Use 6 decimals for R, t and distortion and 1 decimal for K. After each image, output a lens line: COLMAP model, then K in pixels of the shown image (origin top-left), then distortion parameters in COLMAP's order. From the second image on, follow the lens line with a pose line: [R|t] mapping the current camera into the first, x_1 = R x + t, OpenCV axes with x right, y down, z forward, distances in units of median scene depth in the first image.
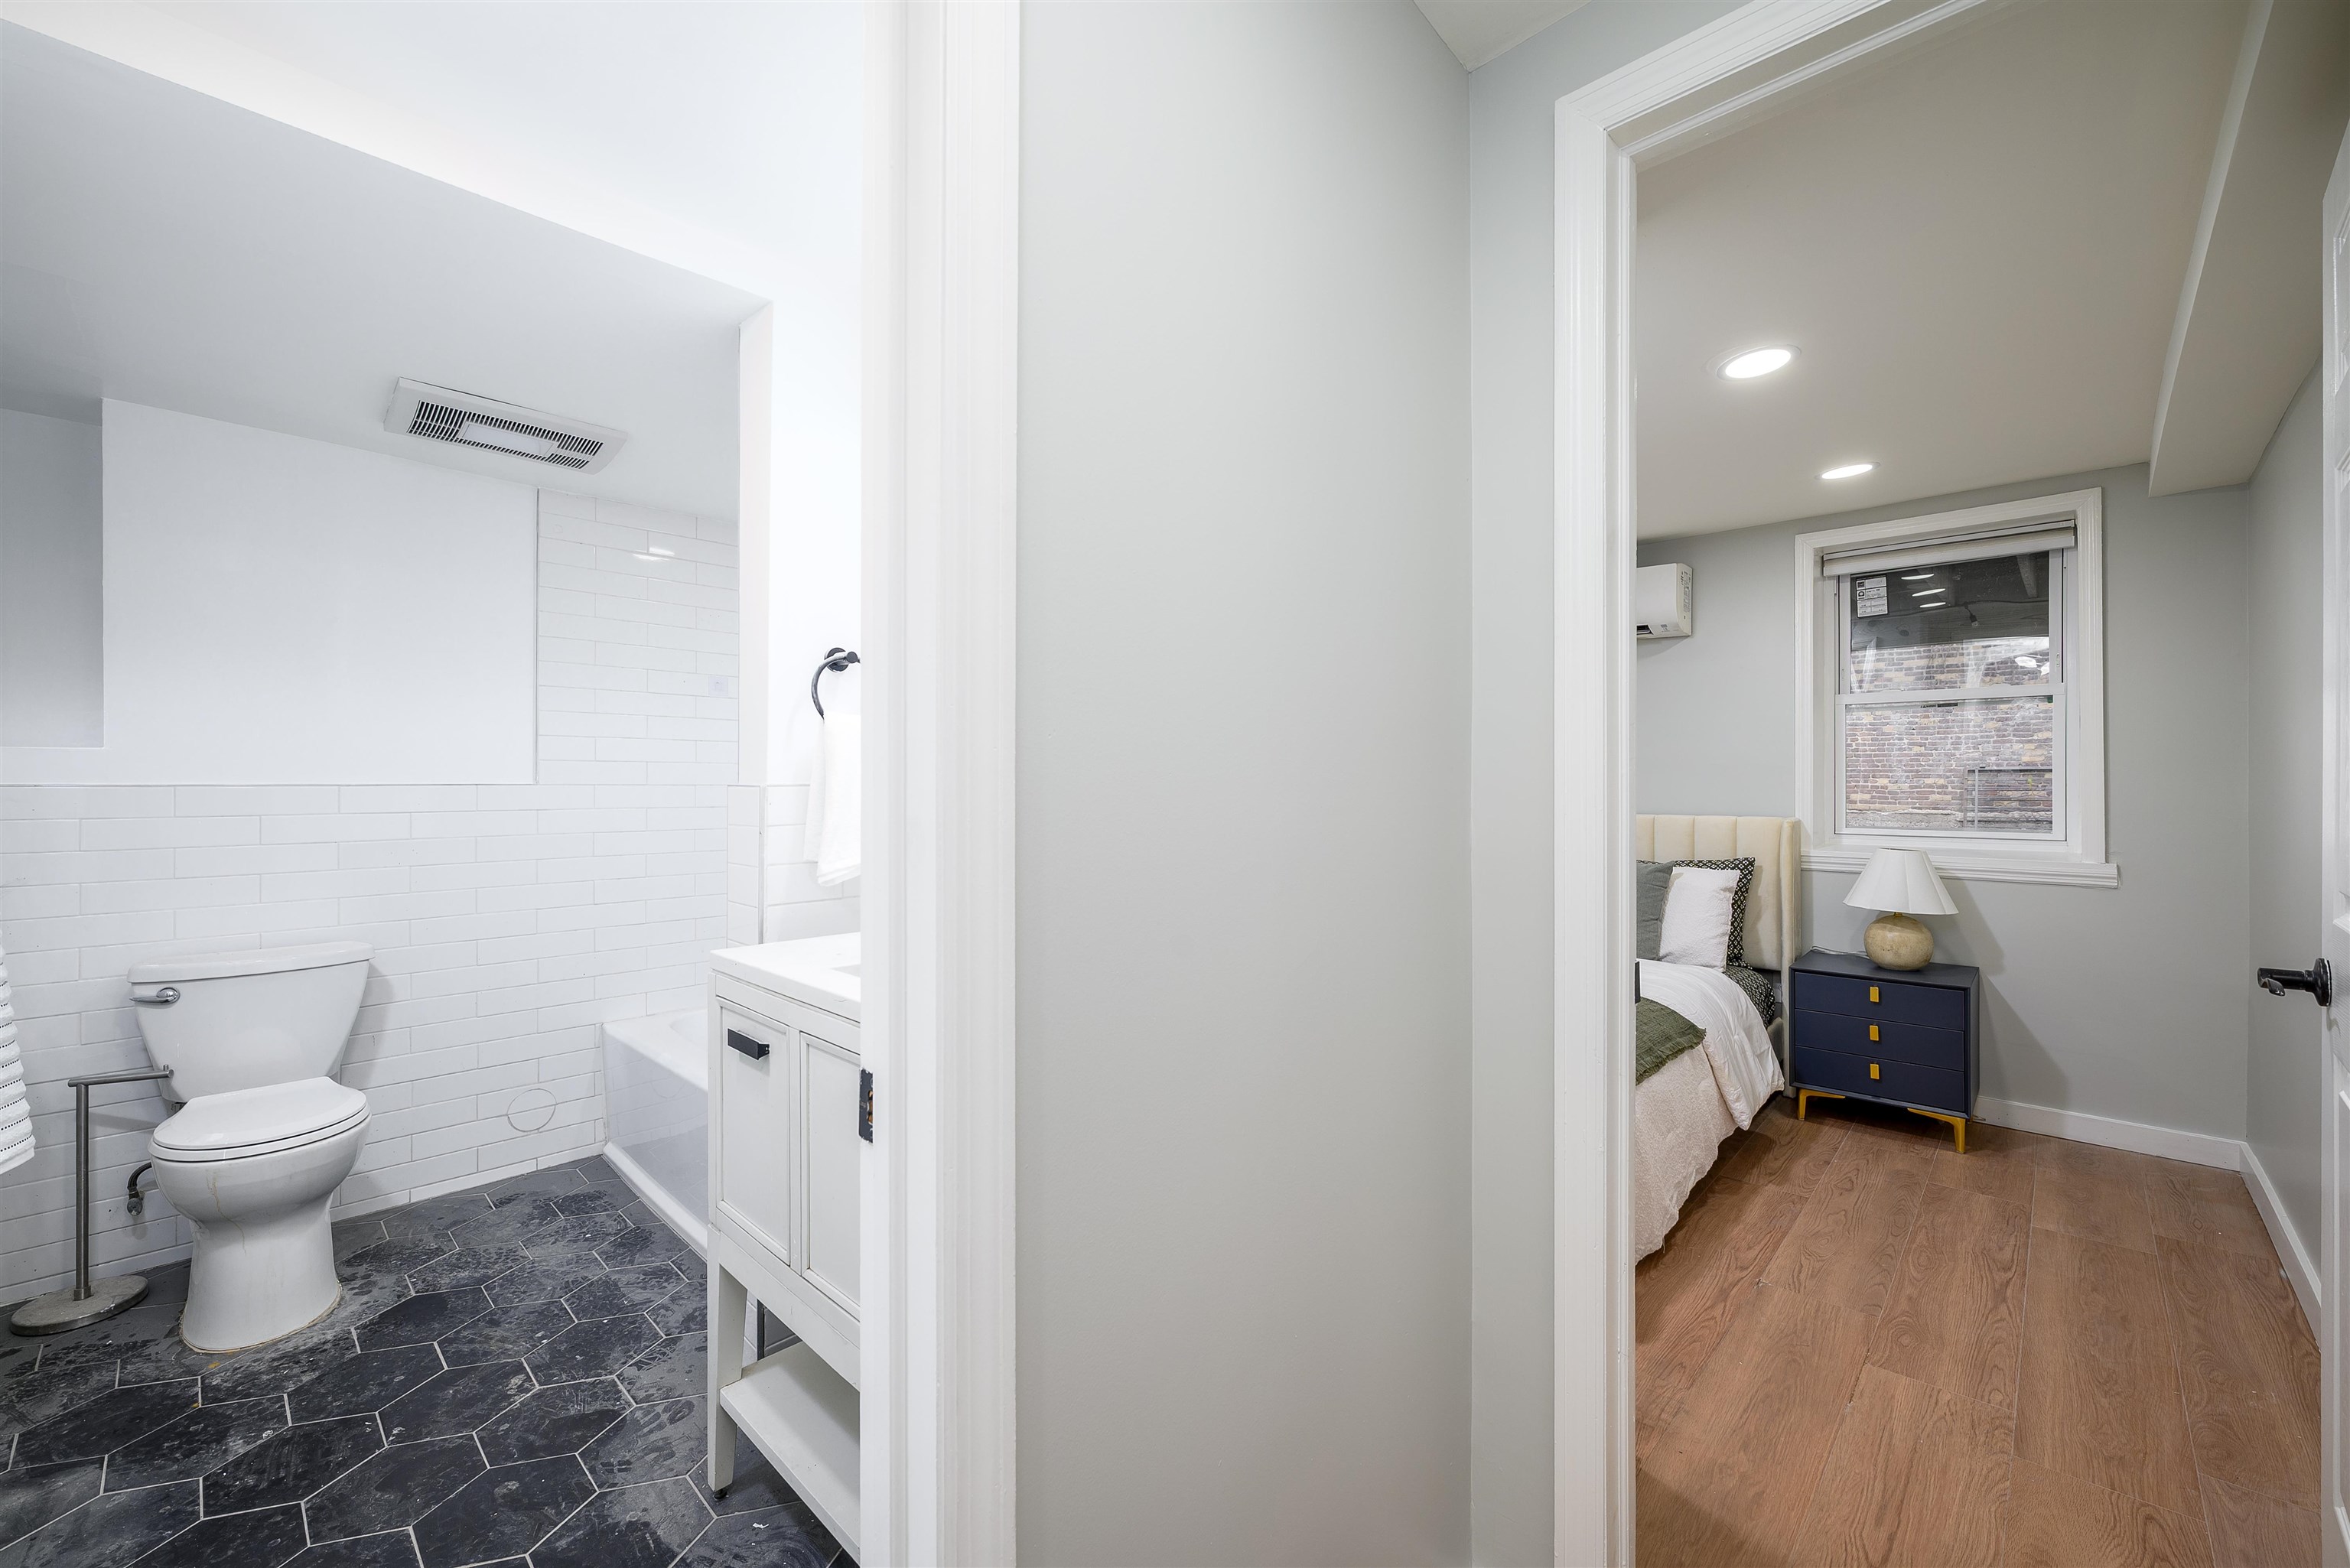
lens RADIAL K [[961.0, 0, 1170.7], [0, 961.0, 784.2], [0, 0, 1]] dist [-0.000475, -0.000761]
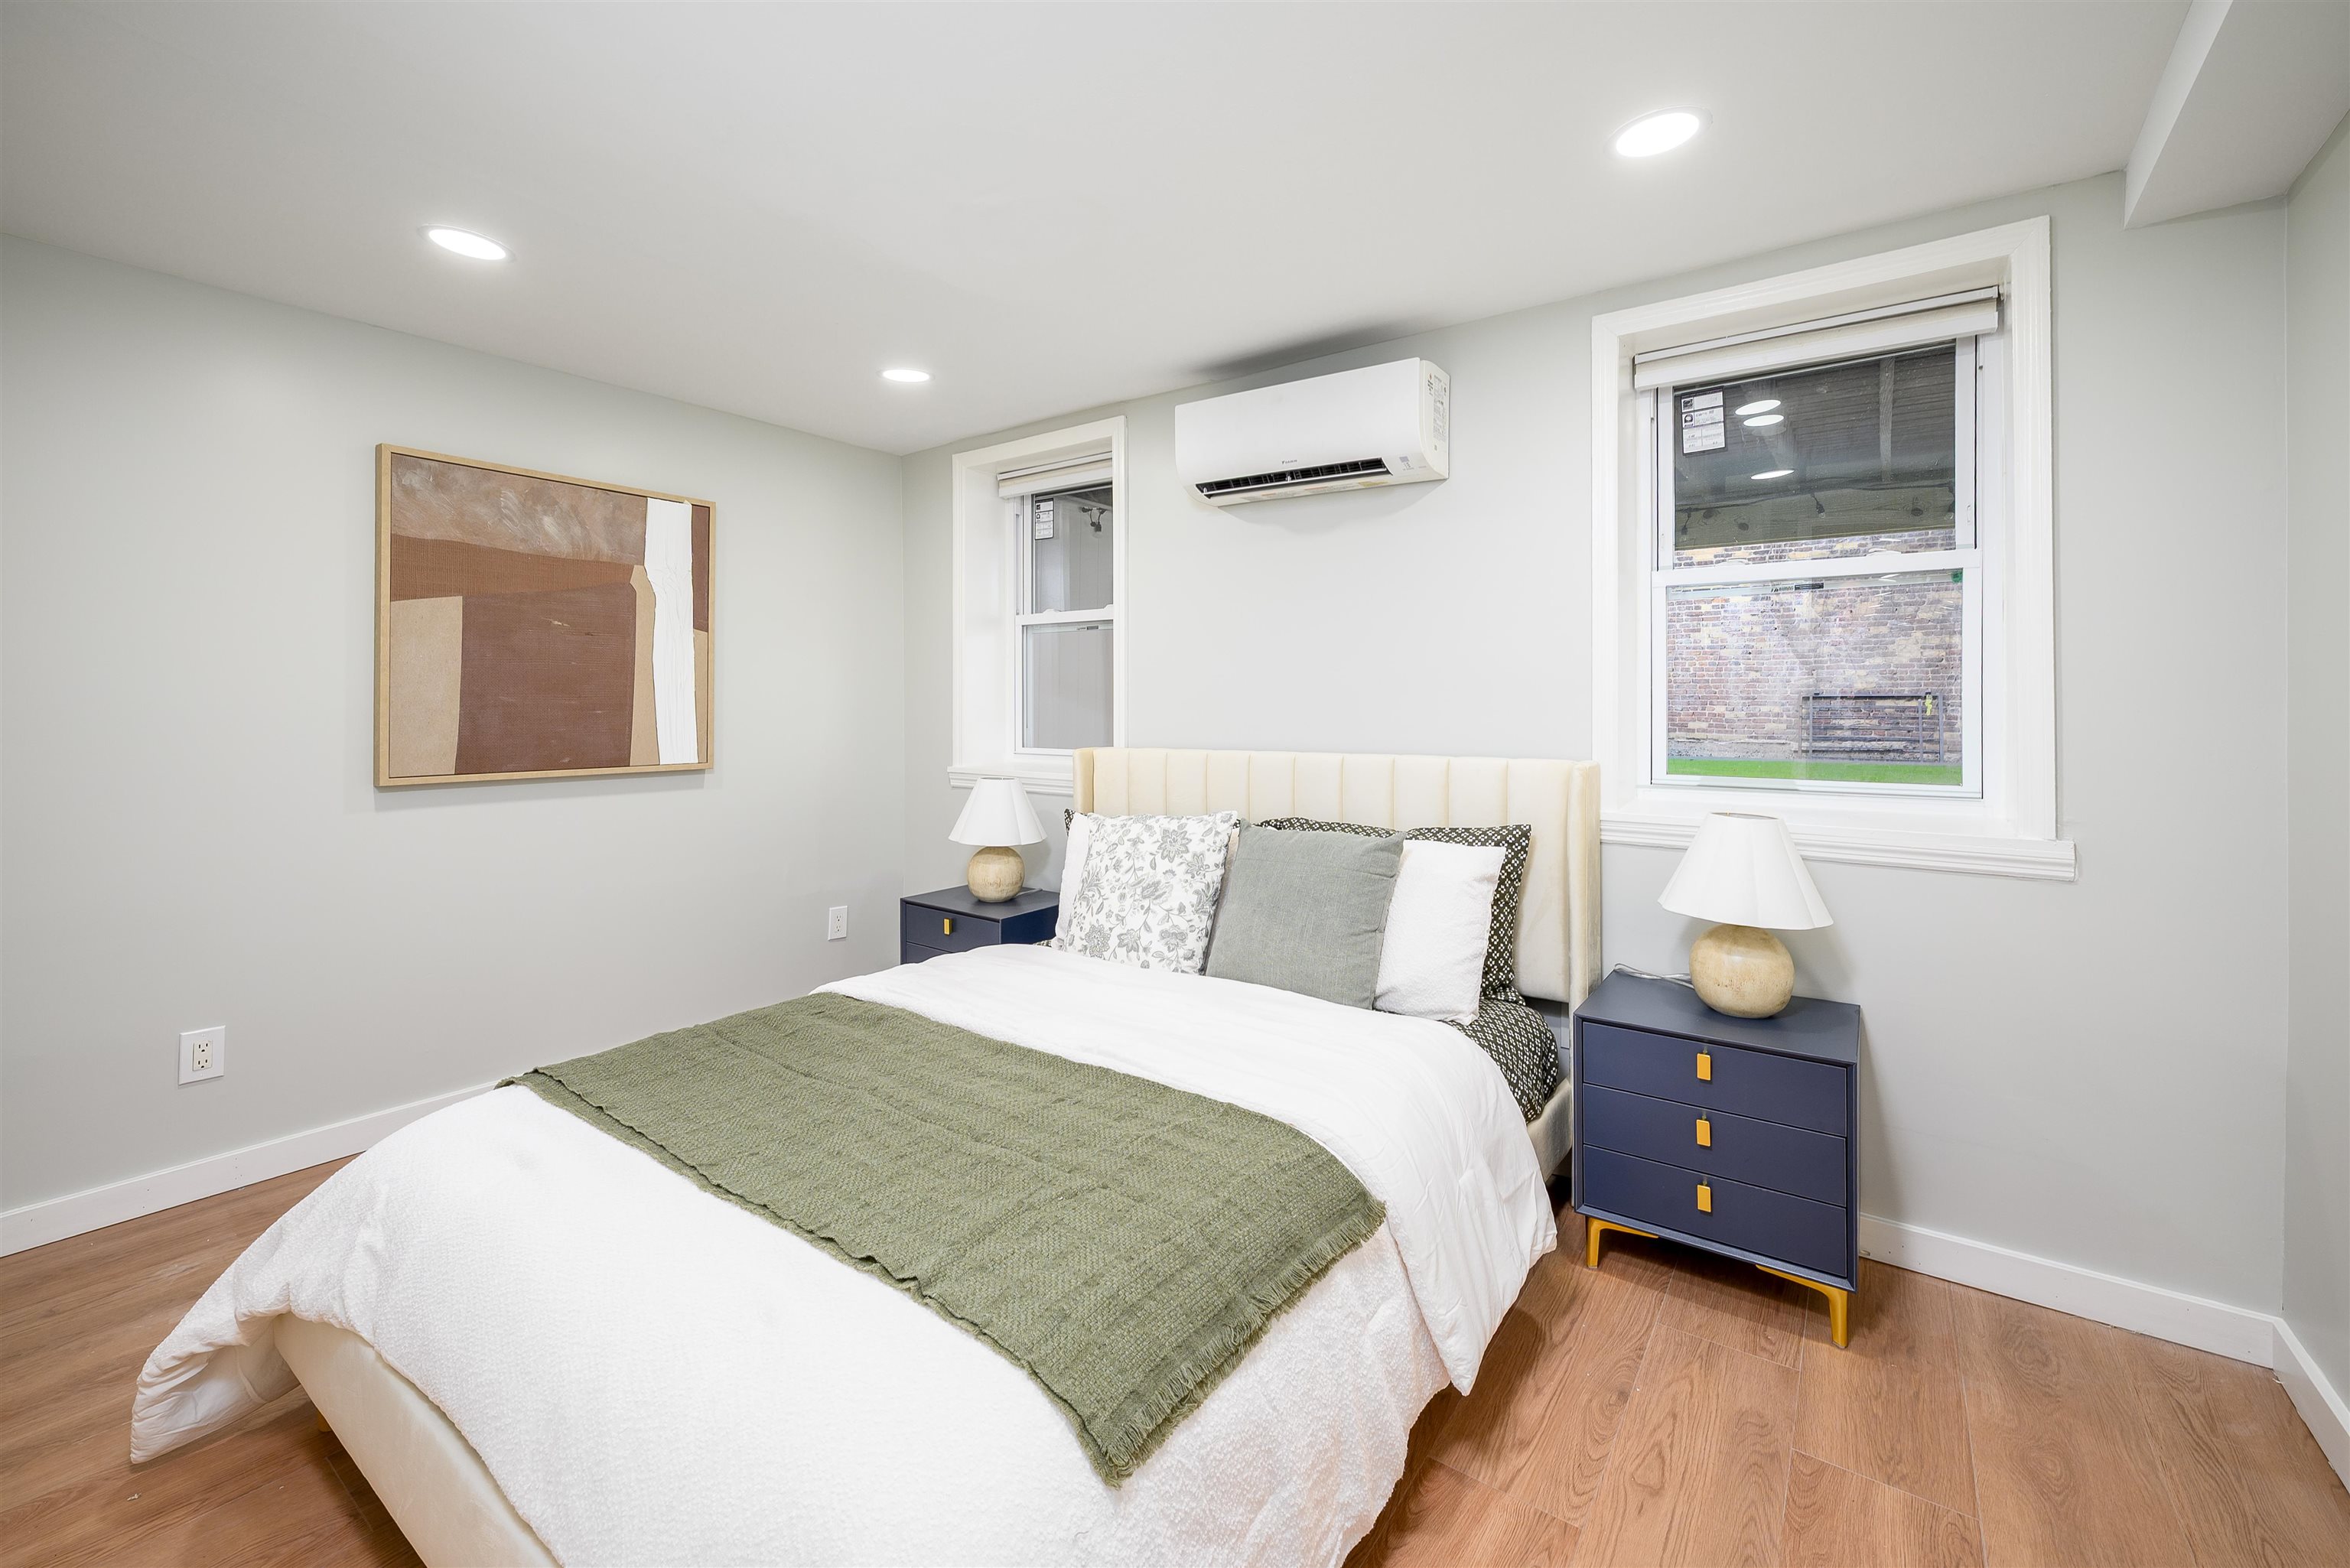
lens RADIAL K [[961.0, 0, 1197.8], [0, 961.0, 709.7], [0, 0, 1]] dist [-0.000475, -0.000761]
pose [[0.990288, 0.001960, 0.139019, 0.330804], [-0.001605, 0.999995, -0.002667, 0.003496], [-0.139024, 0.002418, 0.990286, 0.442893]]
